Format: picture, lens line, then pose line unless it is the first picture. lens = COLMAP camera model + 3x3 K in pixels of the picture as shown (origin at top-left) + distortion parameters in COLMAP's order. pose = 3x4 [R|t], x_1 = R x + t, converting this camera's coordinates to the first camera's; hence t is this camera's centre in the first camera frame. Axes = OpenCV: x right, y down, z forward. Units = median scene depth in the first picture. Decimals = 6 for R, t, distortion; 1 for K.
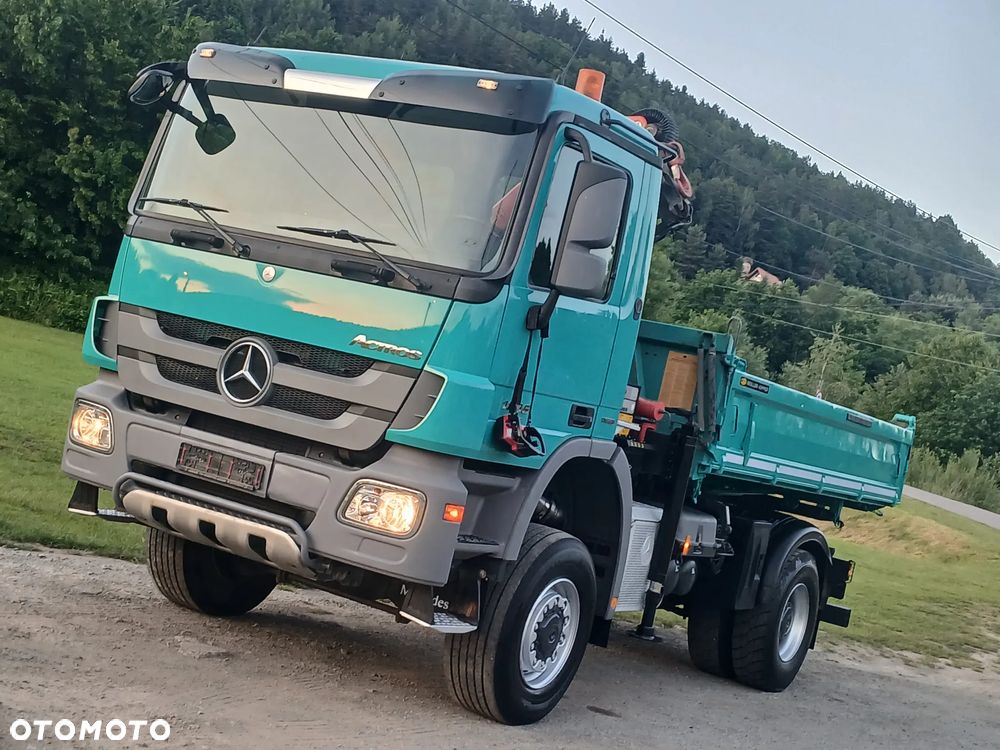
lens RADIAL K [[1526.4, 0, 497.3], [0, 1526.4, 402.0], [0, 0, 1]] dist [0.139507, -0.044929]
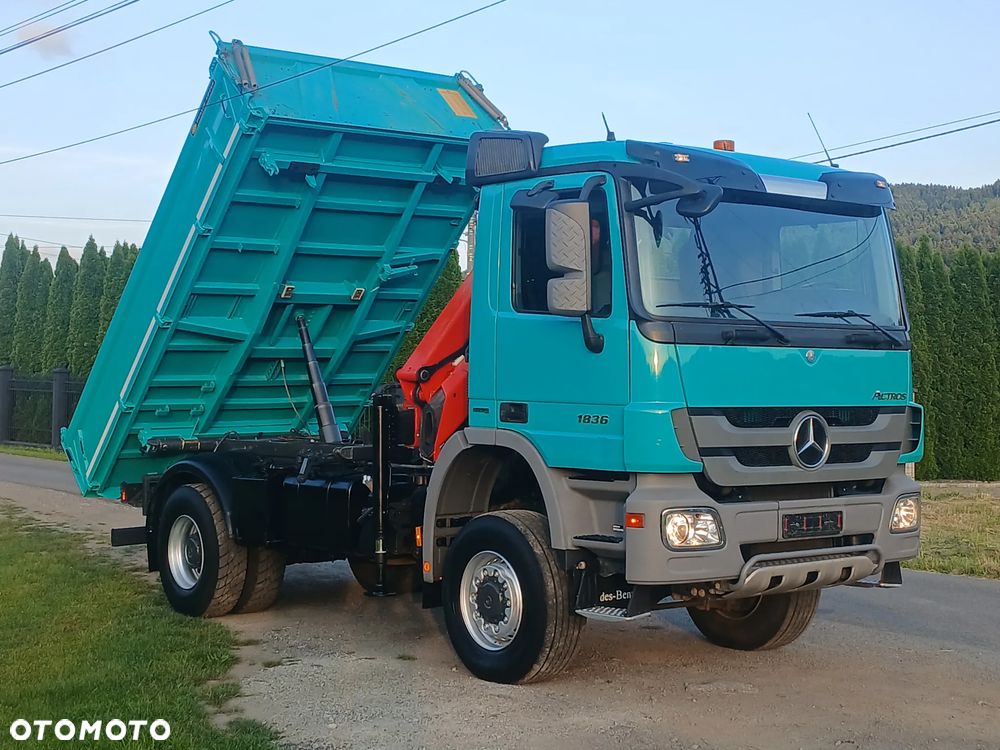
lens RADIAL K [[1526.4, 0, 497.3], [0, 1526.4, 402.0], [0, 0, 1]] dist [0.139507, -0.044929]
pose [[0.301939, -0.228600, 0.925513, -1.240347], [0.068833, 0.973518, 0.218001, -0.302863], [-0.950839, -0.002117, 0.309678, 0.806862]]
